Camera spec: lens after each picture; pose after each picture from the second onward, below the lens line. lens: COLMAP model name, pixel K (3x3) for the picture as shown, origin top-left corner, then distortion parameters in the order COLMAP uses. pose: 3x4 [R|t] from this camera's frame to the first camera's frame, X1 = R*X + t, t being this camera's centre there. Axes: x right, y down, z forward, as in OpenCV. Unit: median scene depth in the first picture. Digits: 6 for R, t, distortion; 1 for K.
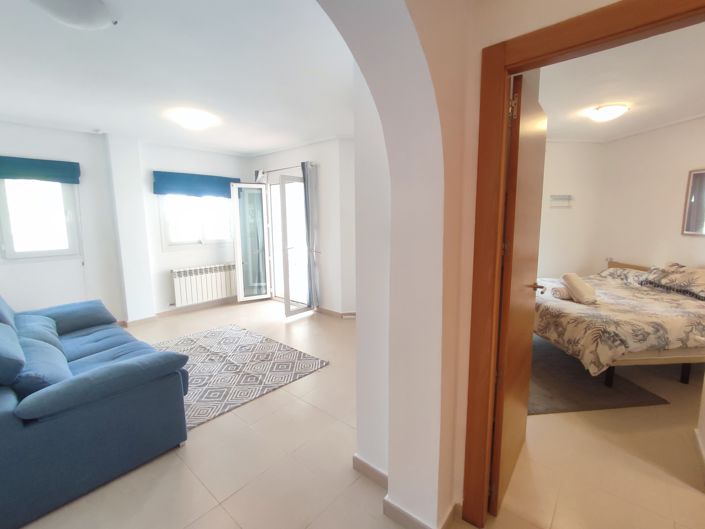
lens RADIAL K [[324.7, 0, 352.5], [0, 324.7, 264.5], [0, 0, 1]] dist [-0.000326, -0.008237]
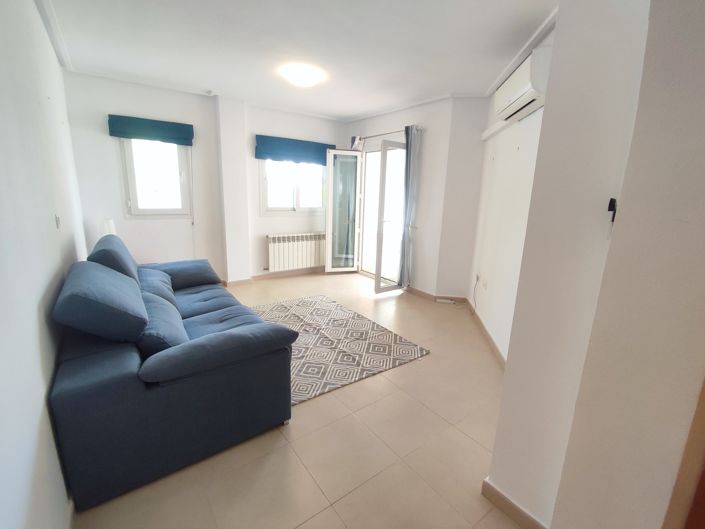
lens RADIAL K [[324.7, 0, 352.5], [0, 324.7, 264.5], [0, 0, 1]] dist [-0.000326, -0.008237]
pose [[0.972599, 0.090864, -0.213999, -0.094572], [-0.073958, 0.993569, 0.085743, 0.000640], [0.220413, -0.067567, 0.973064, 0.080897]]
